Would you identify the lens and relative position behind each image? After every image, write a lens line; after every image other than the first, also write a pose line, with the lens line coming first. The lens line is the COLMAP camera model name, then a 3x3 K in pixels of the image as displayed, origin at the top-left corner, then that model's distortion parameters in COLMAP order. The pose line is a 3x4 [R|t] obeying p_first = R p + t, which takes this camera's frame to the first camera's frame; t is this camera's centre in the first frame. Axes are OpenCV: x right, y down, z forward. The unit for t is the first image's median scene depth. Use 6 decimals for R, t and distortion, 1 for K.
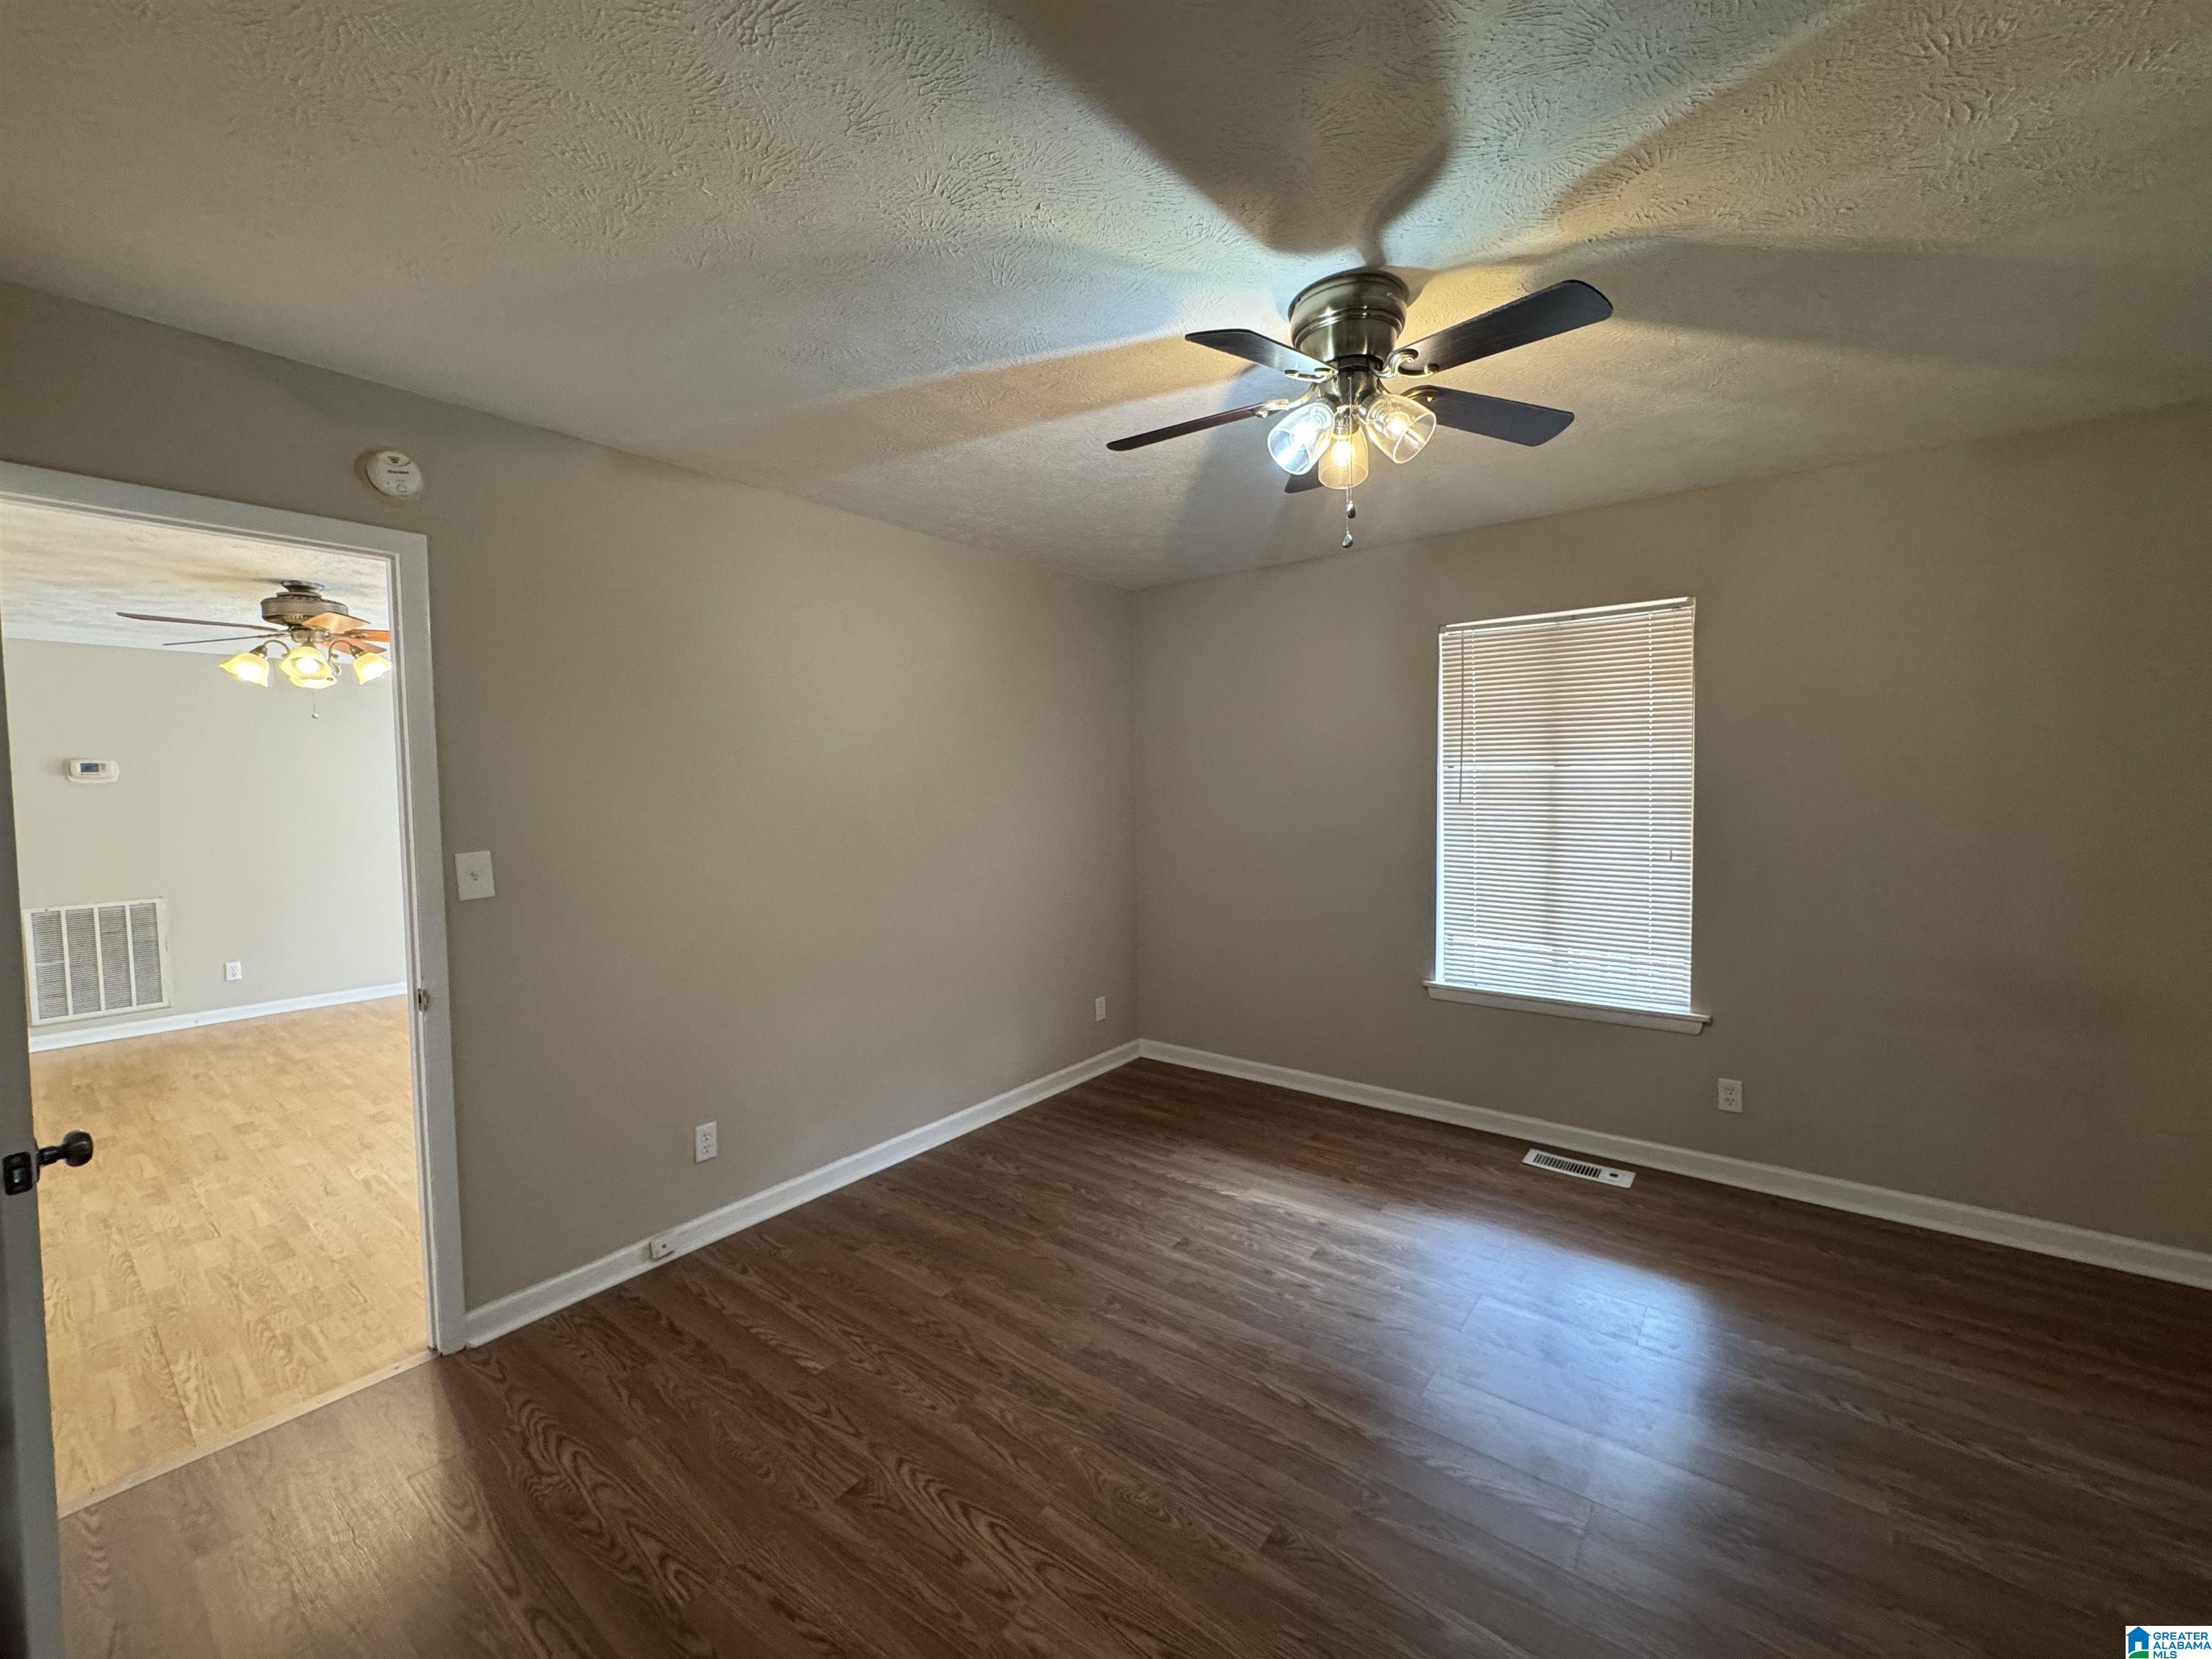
lens RADIAL K [[884.9, 0, 1103.8], [0, 884.9, 826.5], [0, 0, 1]] dist [-0.004819, 0.000677]
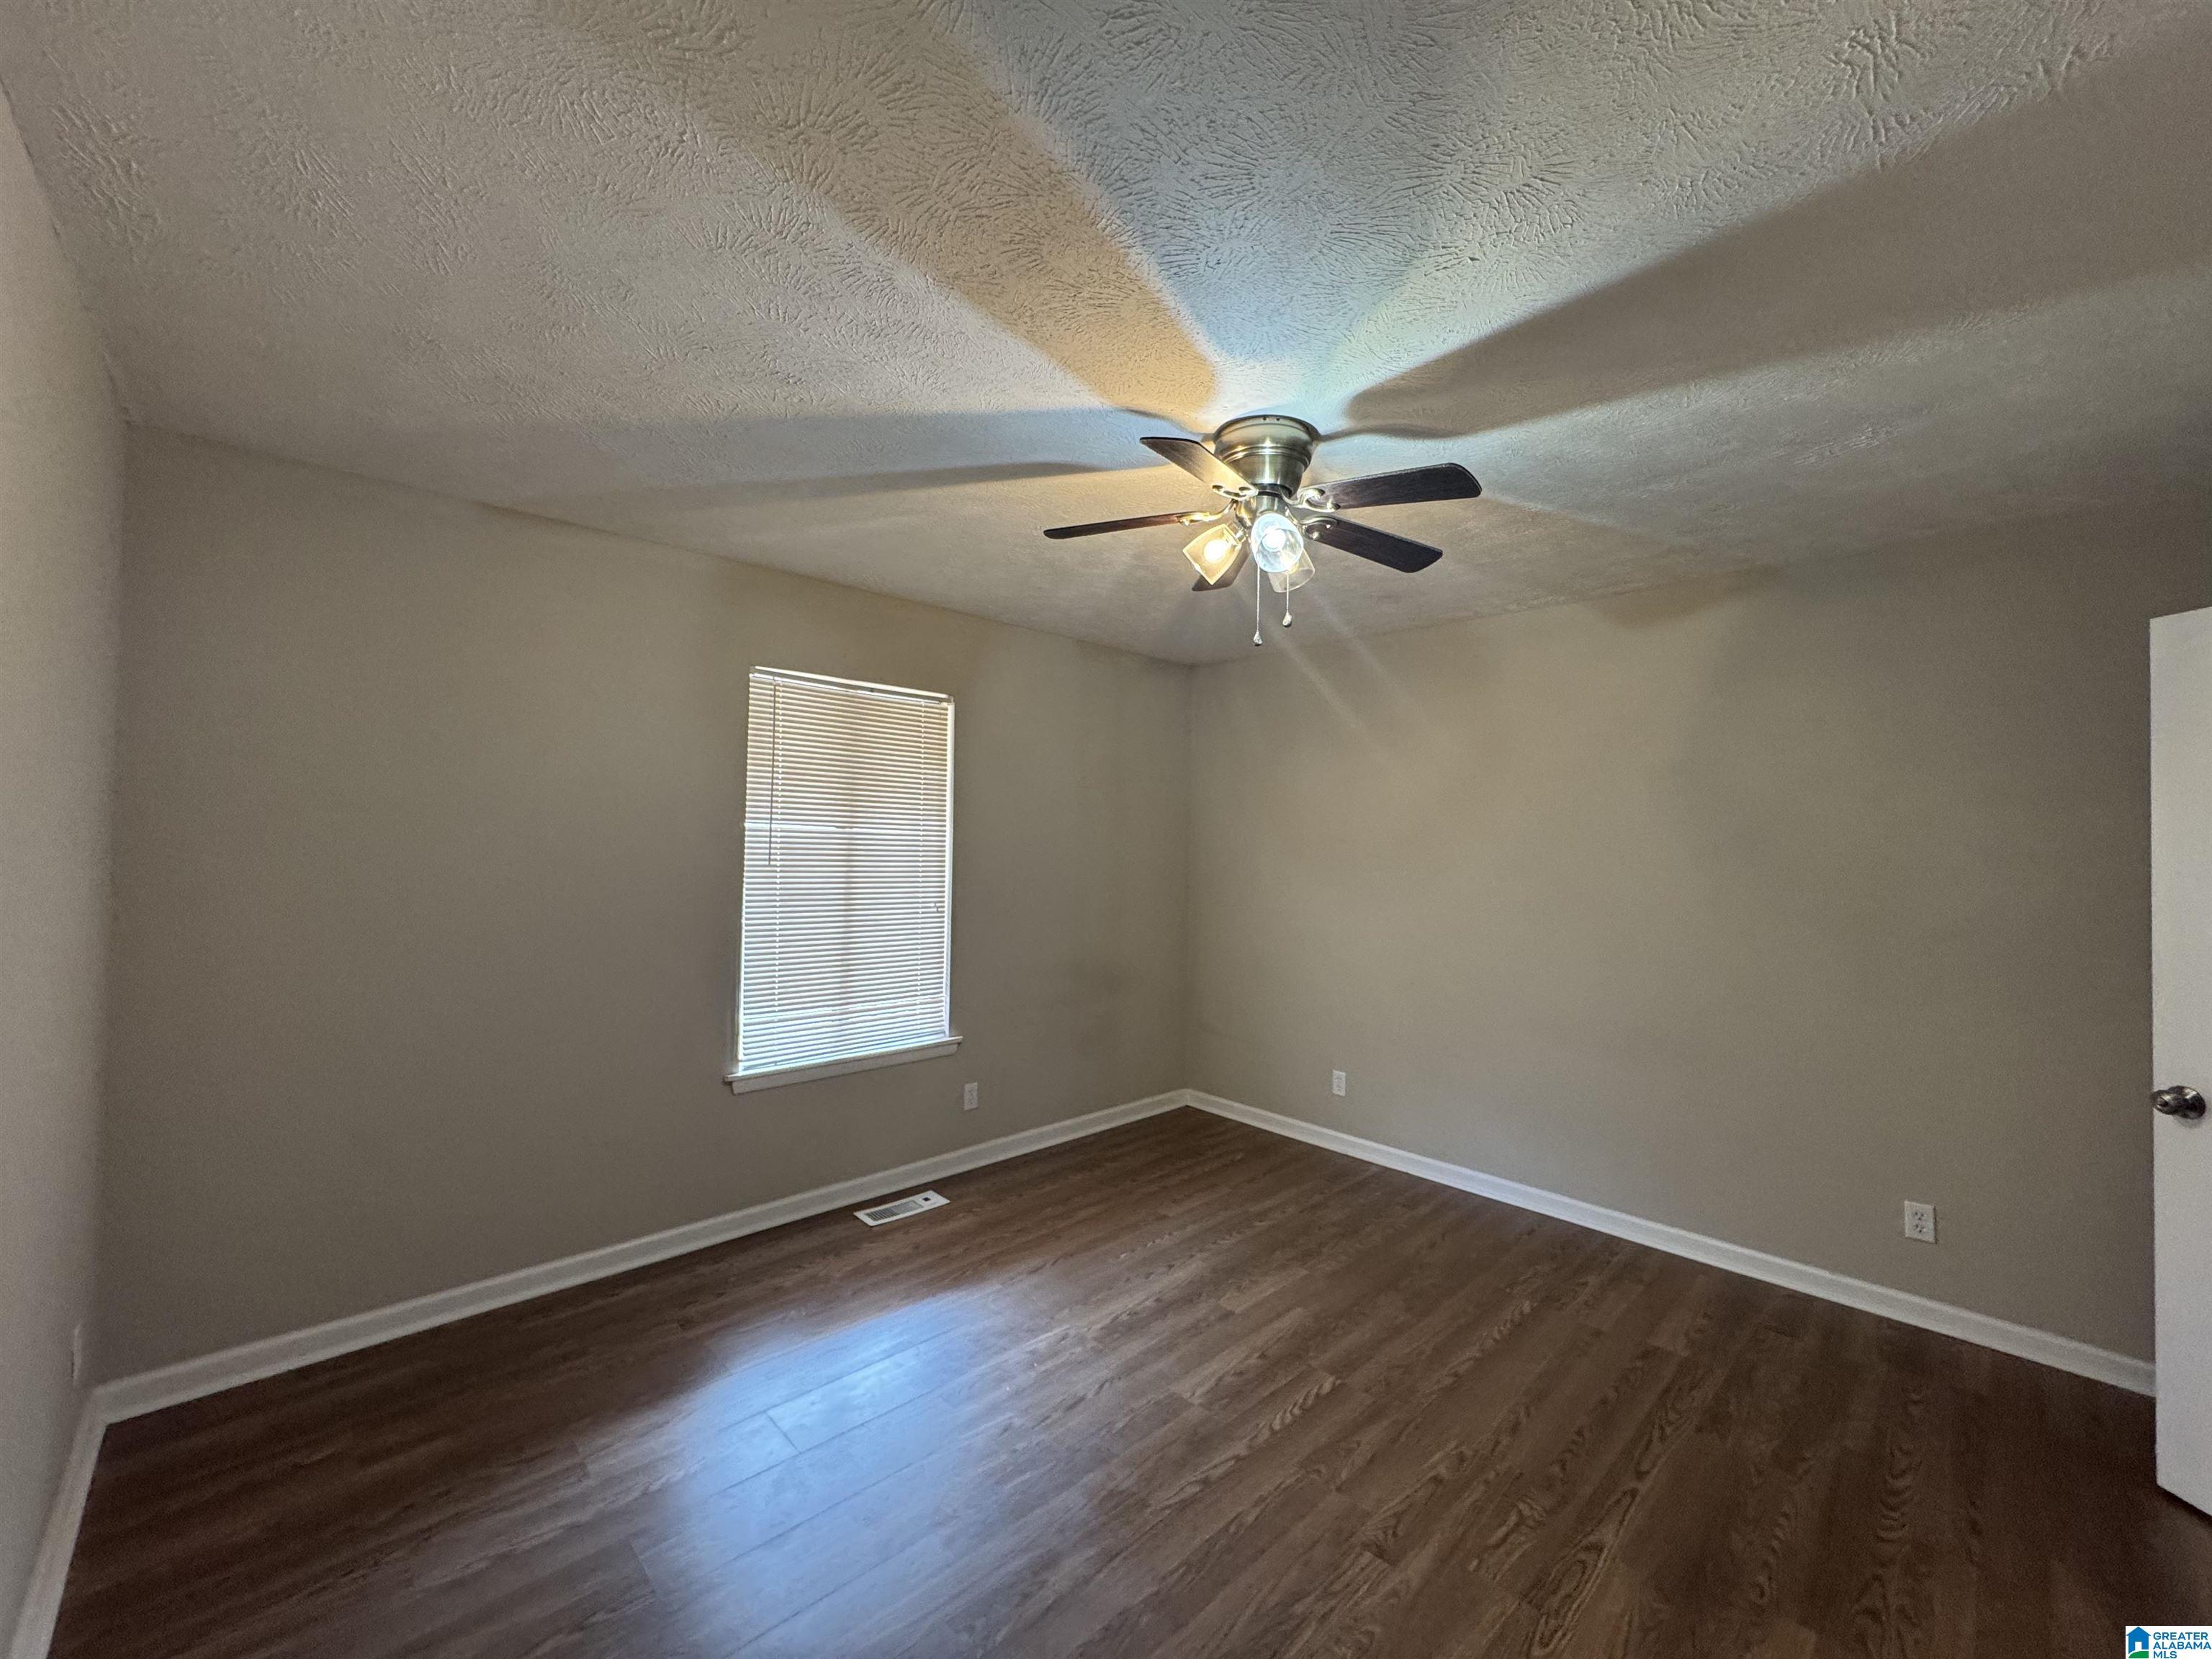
lens RADIAL K [[884.9, 0, 1103.8], [0, 884.9, 826.5], [0, 0, 1]] dist [-0.004819, 0.000677]
pose [[0.140825, 0.028791, 0.989616, -0.500492], [0.024851, 0.999159, -0.032605, -0.031566], [-0.989723, 0.029185, 0.139991, 0.604521]]
